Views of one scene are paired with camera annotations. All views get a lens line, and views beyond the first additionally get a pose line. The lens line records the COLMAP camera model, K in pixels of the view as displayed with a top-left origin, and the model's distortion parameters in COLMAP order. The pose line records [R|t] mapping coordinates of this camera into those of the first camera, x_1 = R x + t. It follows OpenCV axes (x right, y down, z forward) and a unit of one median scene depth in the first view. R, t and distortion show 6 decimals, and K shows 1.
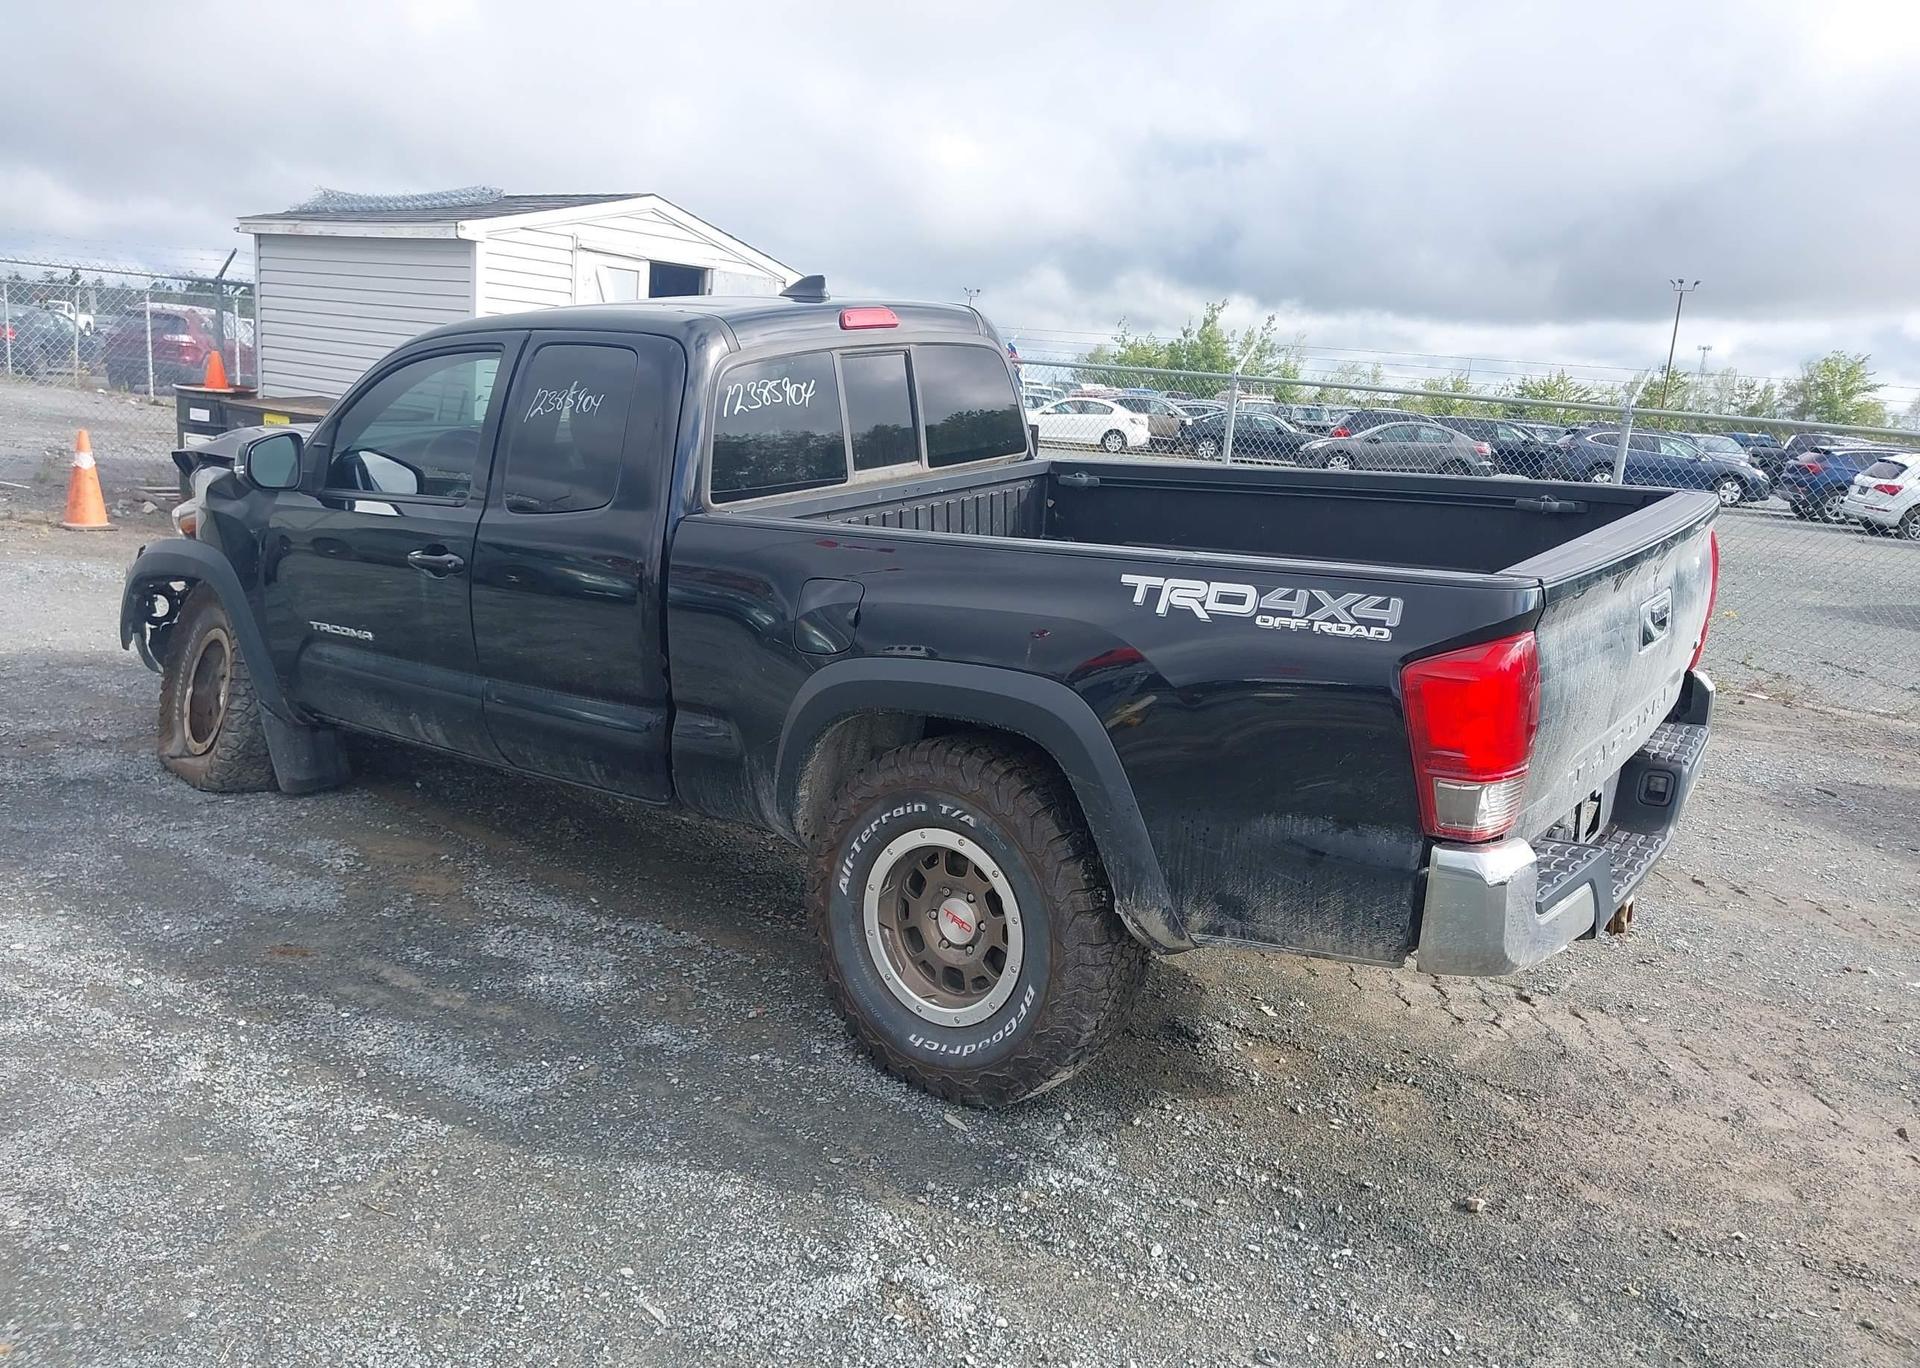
lens RADIAL K [[1490.5, 0, 960.2], [0, 1490.5, 681.5], [0, 0, 1]] dist [0.100154, -0.166502]
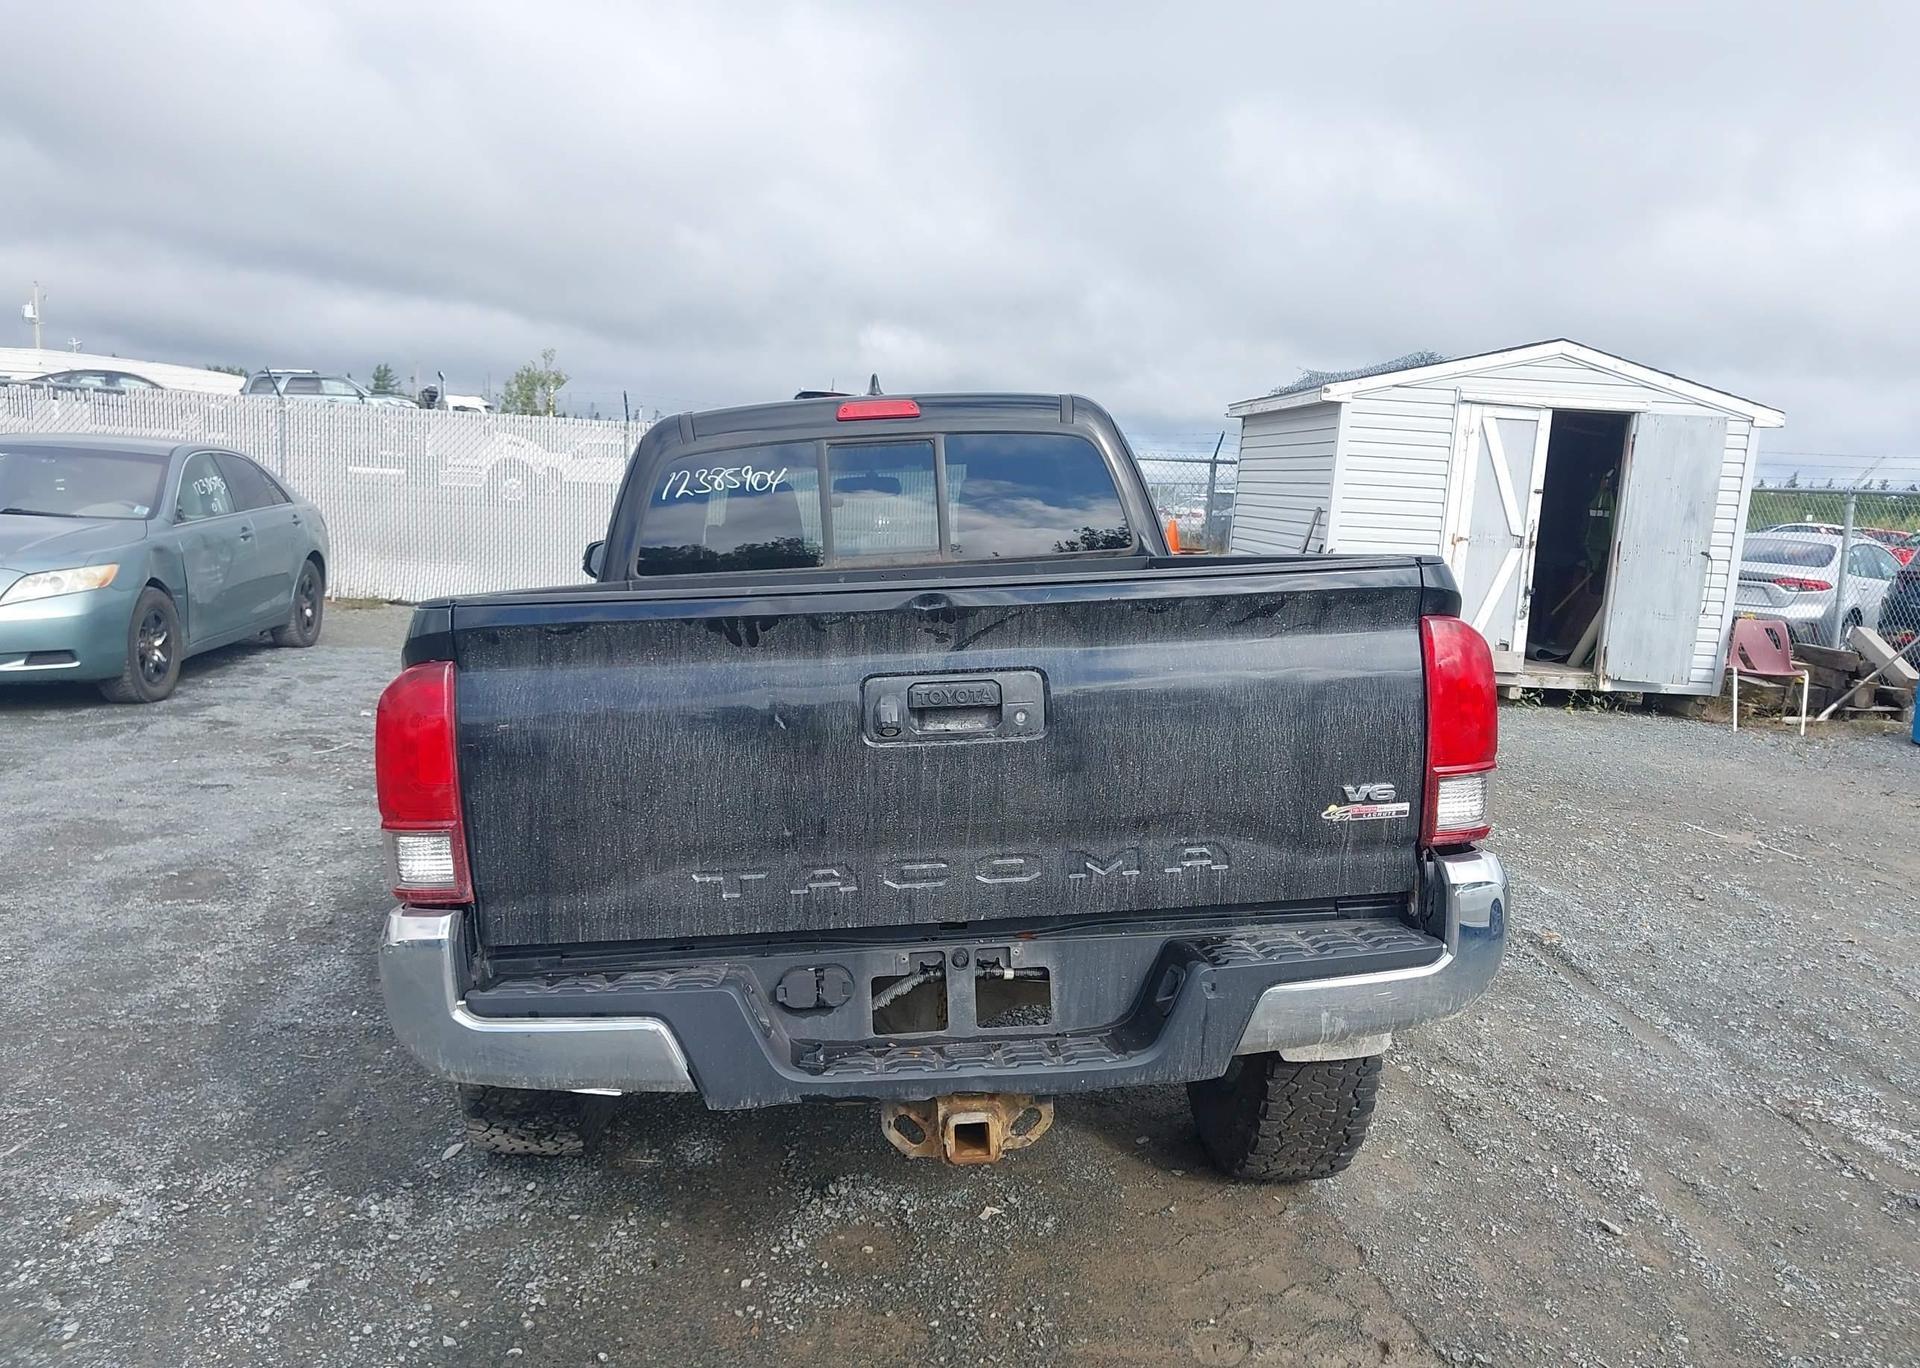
lens RADIAL K [[1508.7, 0, 960.0], [0, 1508.7, 684.0], [0, 0, 1]] dist [0.057191, -0.133991]
pose [[0.662388, 0.051194, -0.747410, 0.852710], [-0.144385, 0.987682, -0.060309, -0.006214], [0.735116, 0.147863, 0.661620, 0.448782]]
